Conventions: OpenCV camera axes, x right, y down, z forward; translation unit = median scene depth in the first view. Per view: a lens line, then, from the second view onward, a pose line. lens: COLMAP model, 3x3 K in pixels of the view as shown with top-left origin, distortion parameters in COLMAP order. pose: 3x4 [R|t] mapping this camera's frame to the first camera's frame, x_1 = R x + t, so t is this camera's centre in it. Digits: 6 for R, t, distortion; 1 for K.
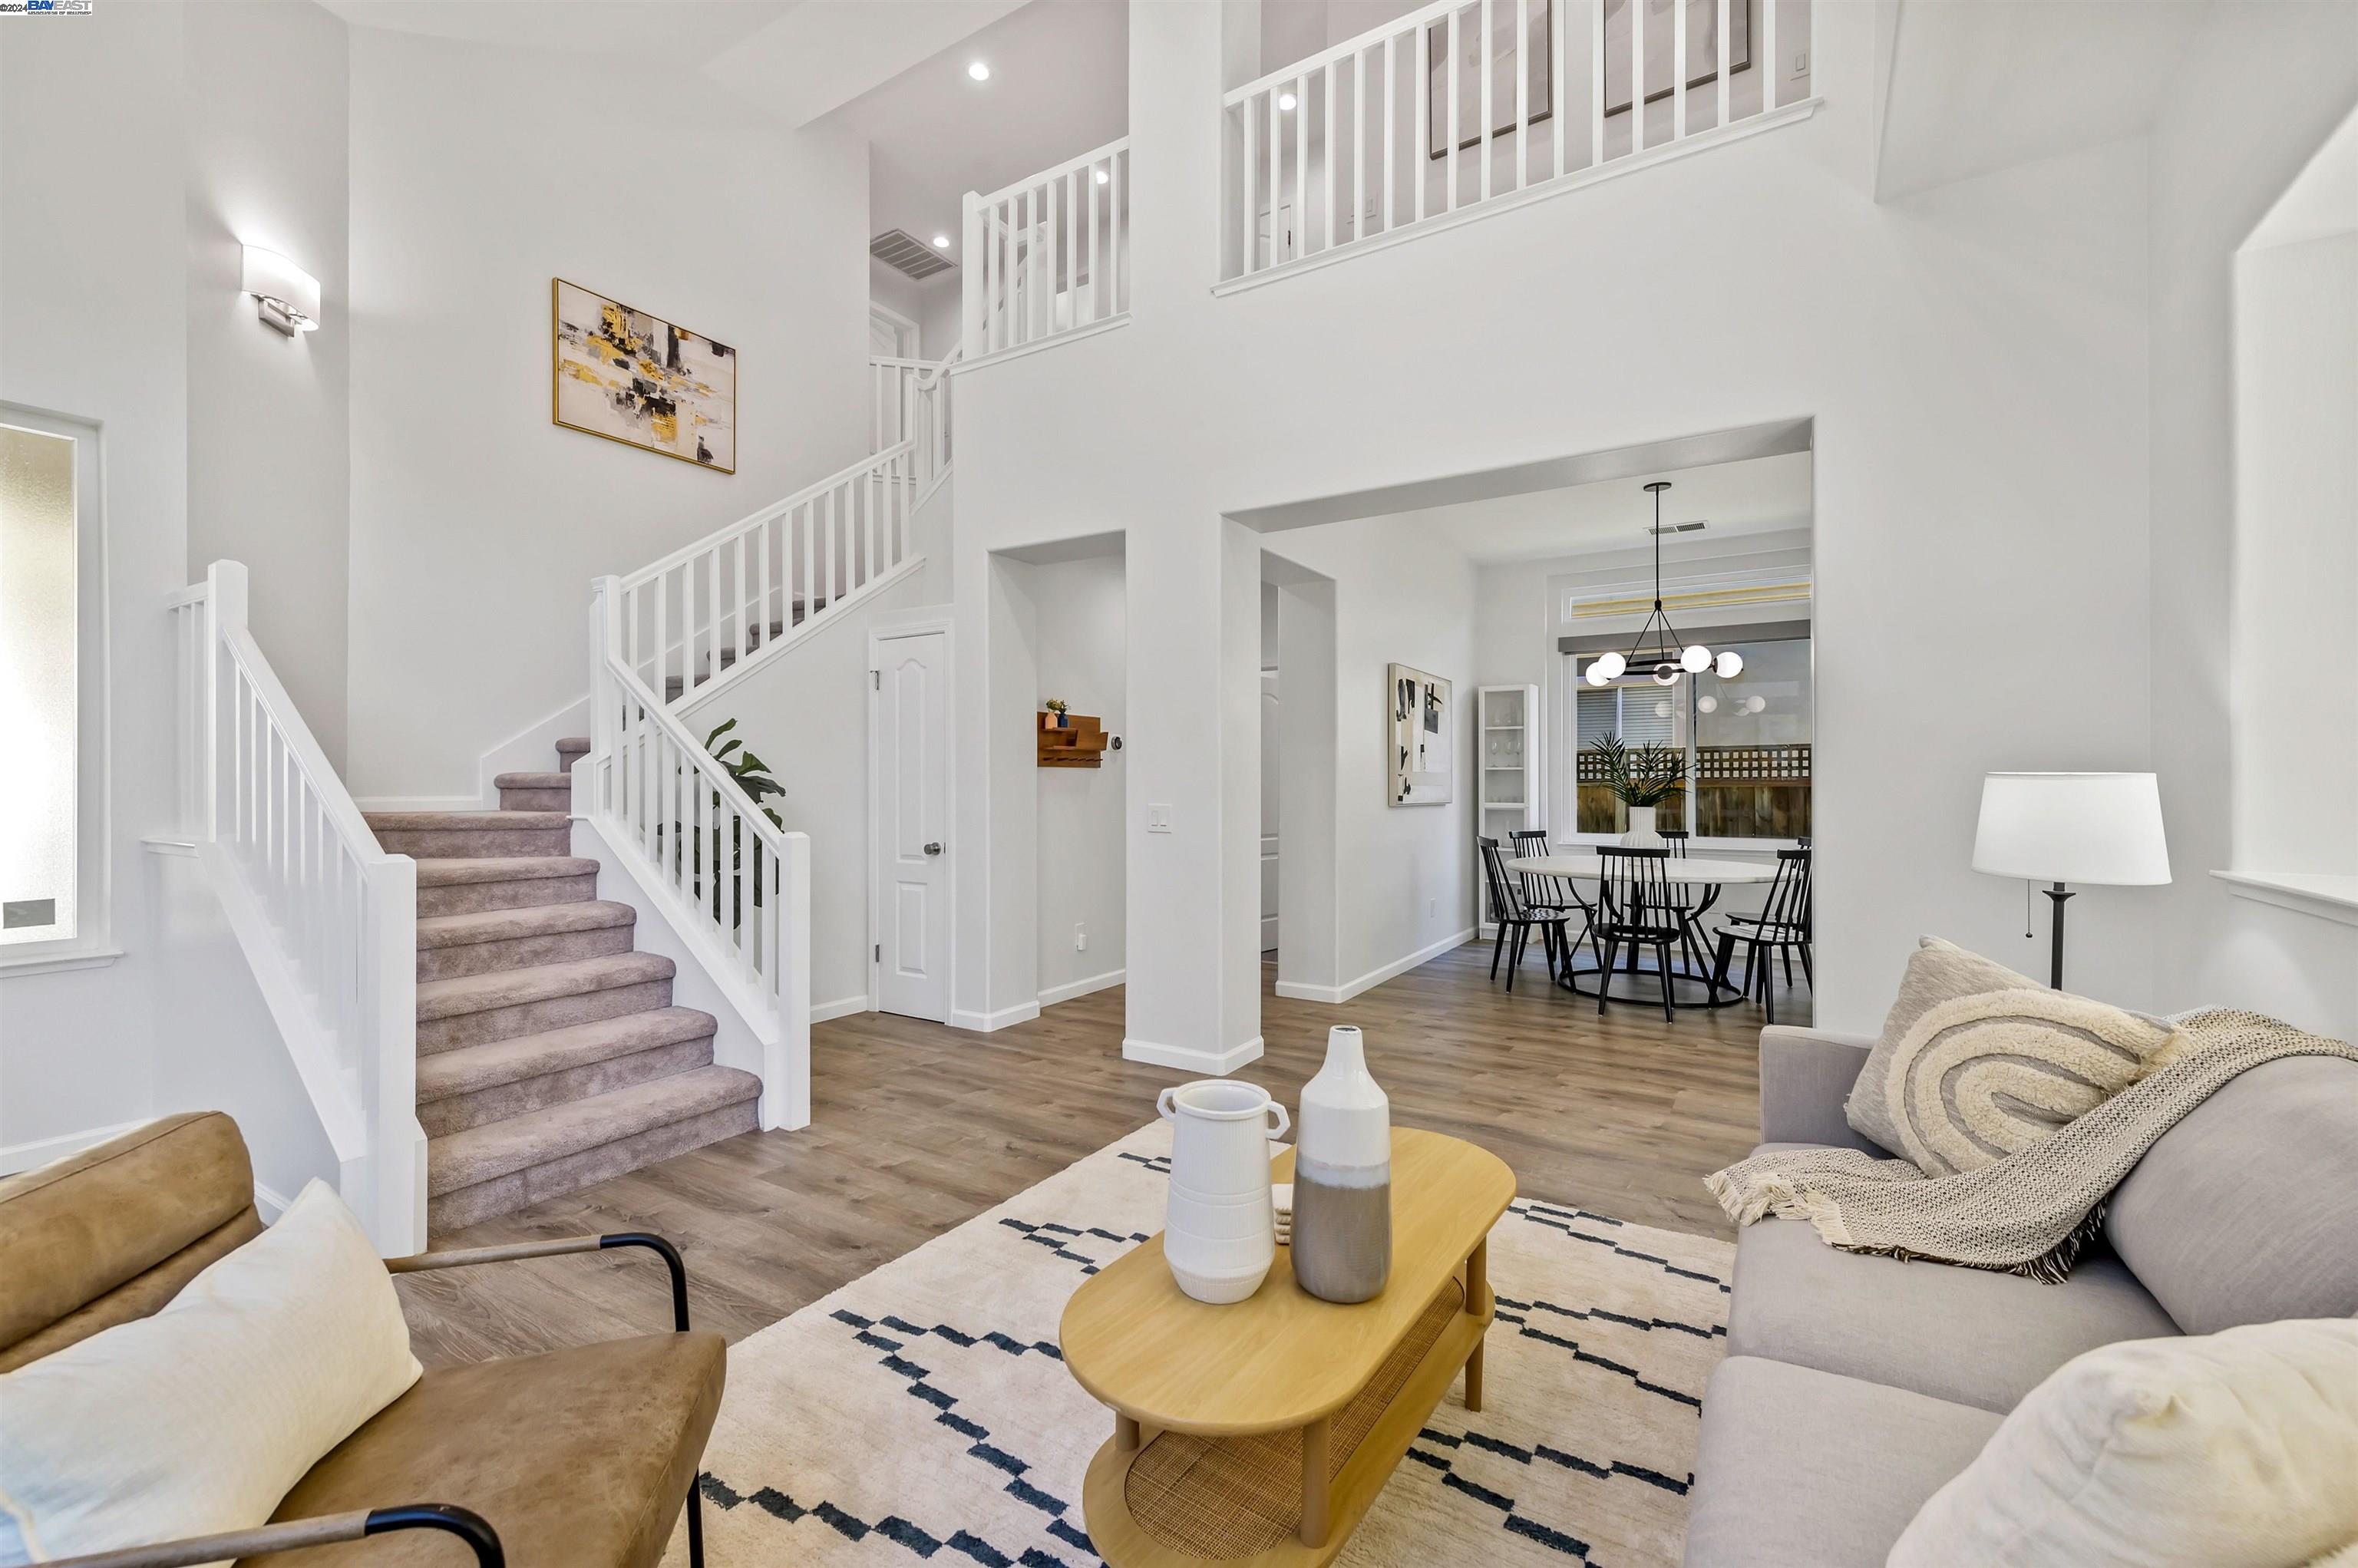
lens RADIAL K [[975.1, 0, 1189.0], [0, 975.1, 775.3], [0, 0, 1]] dist [0.002480, 0.000137]
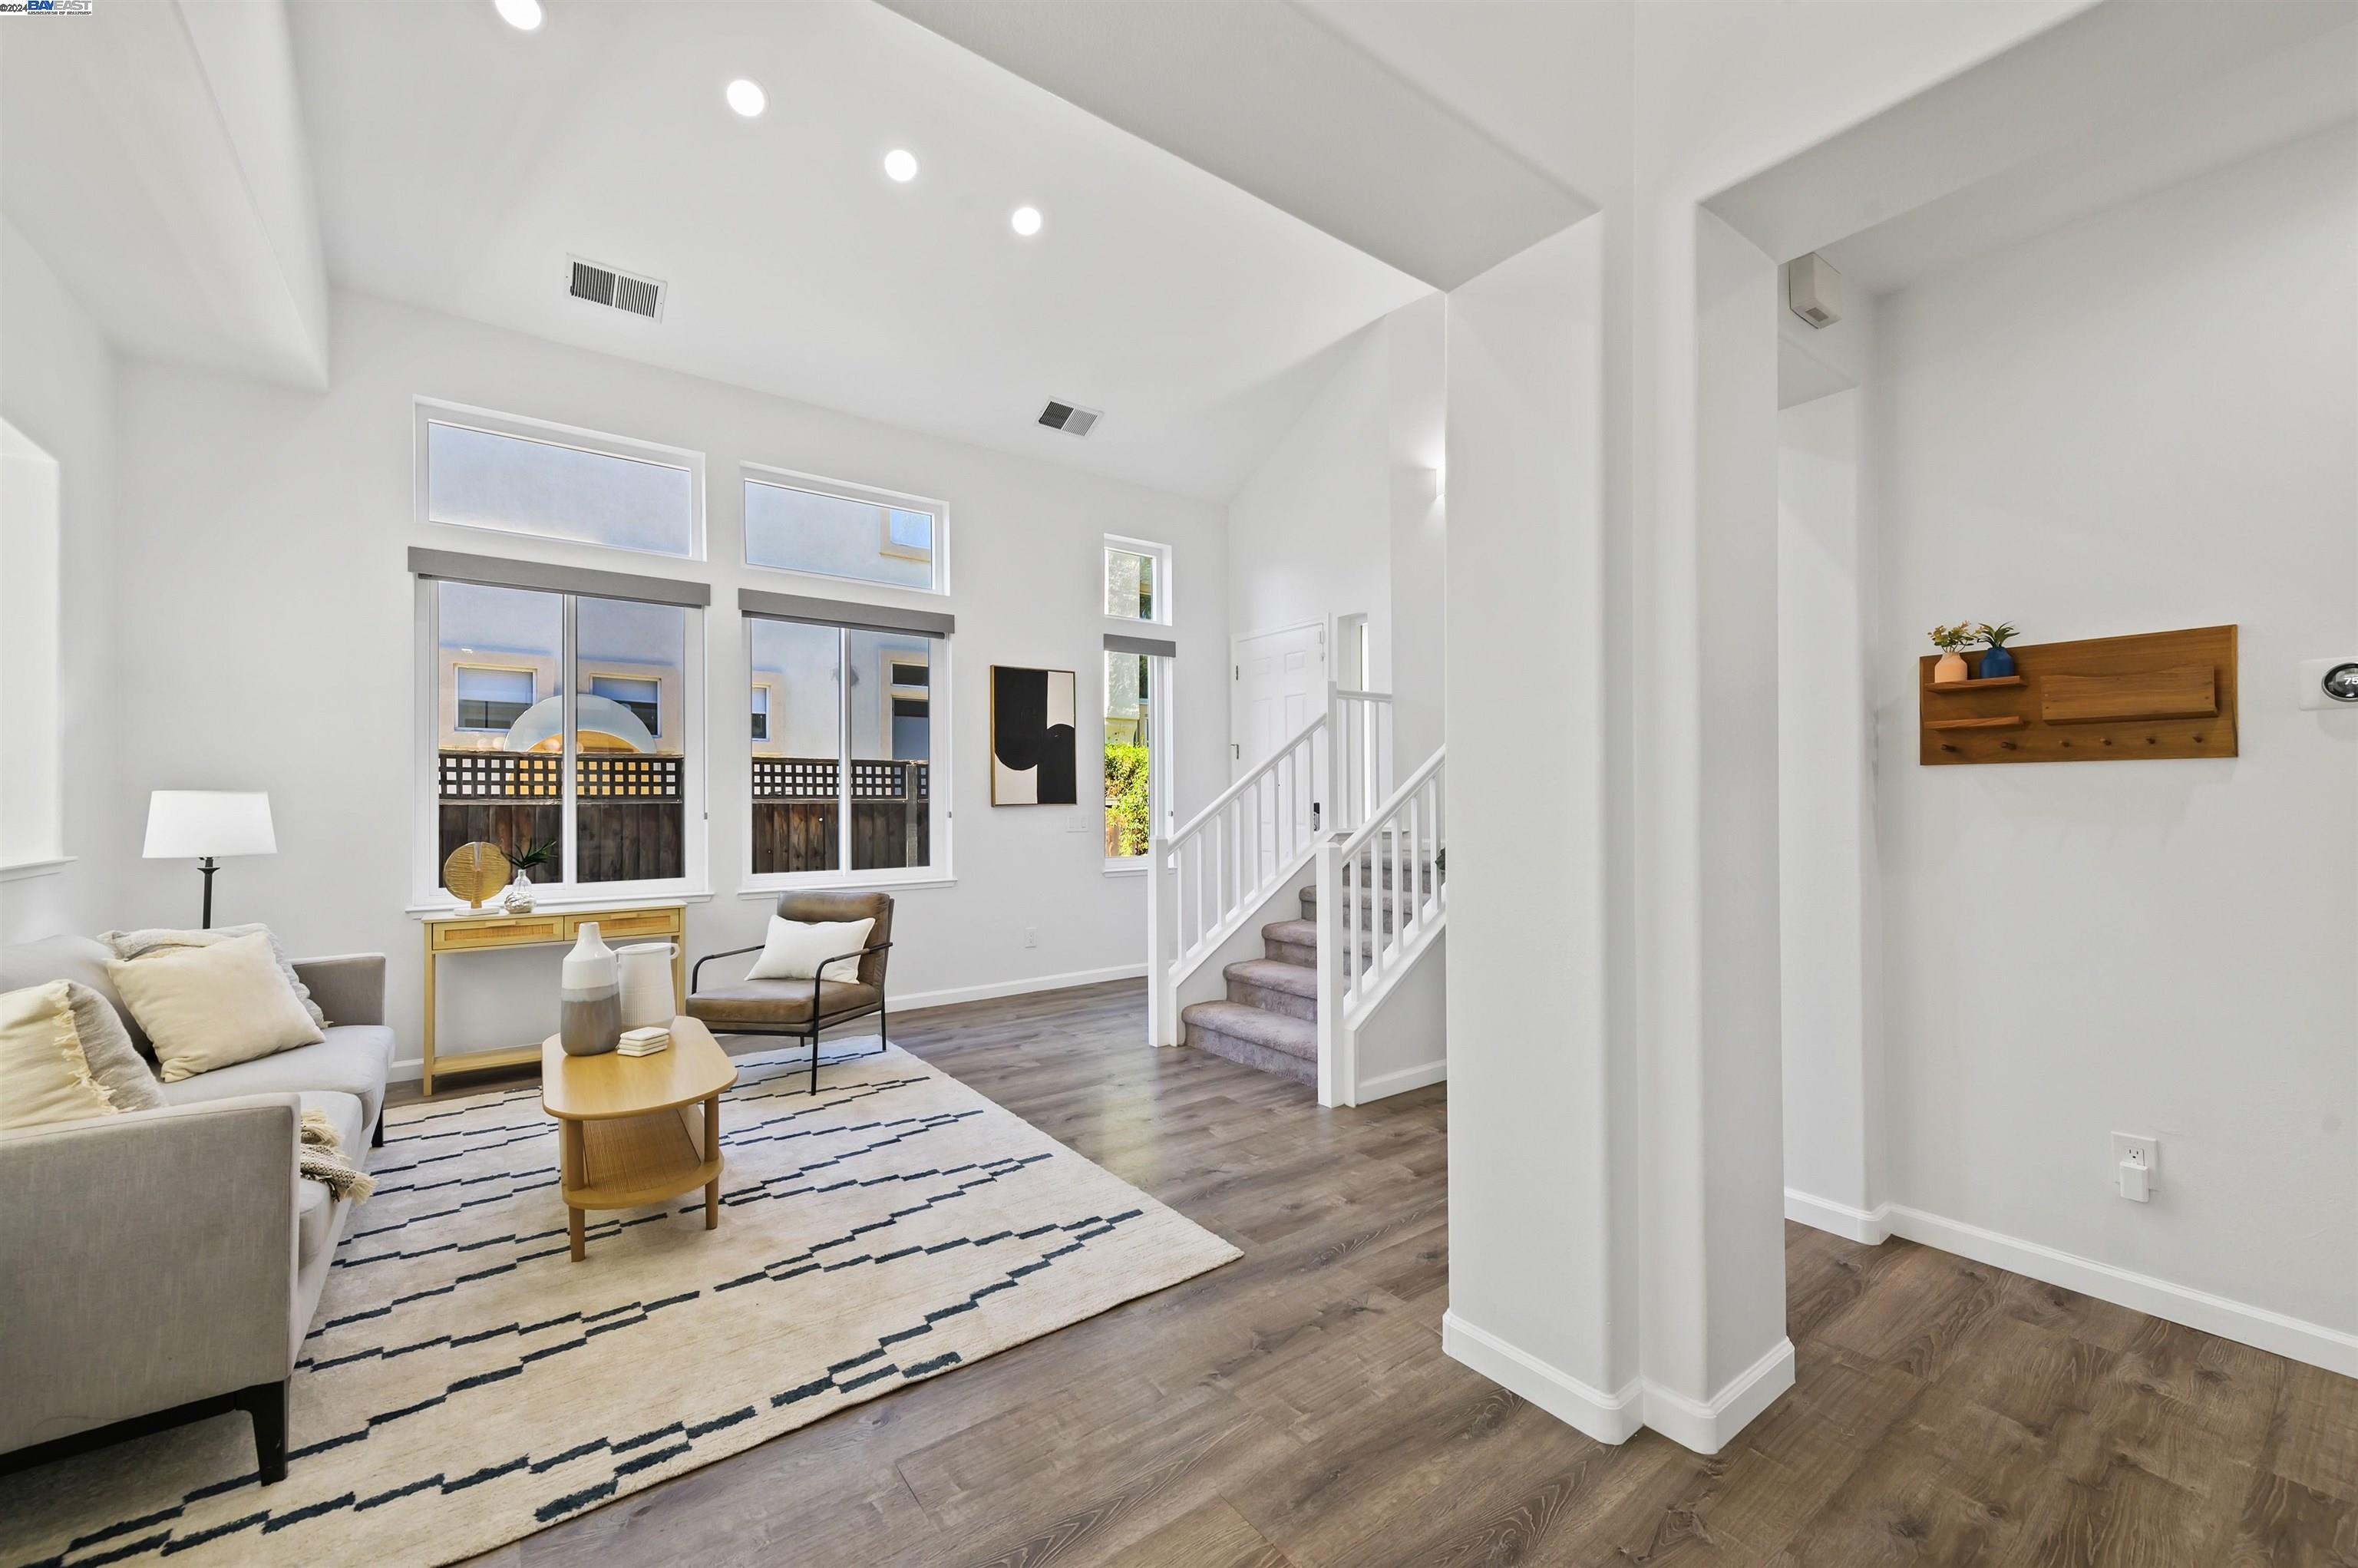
lens RADIAL K [[926.8, 0, 1191.0], [0, 926.8, 796.7], [0, 0, 1]] dist [0.002556, 0.000186]
pose [[-0.360788, -0.000604, -0.932648, 0.728685], [0.008881, 0.999952, -0.004083, 0.009954], [0.932605, -0.009756, -0.360766, 1.387843]]
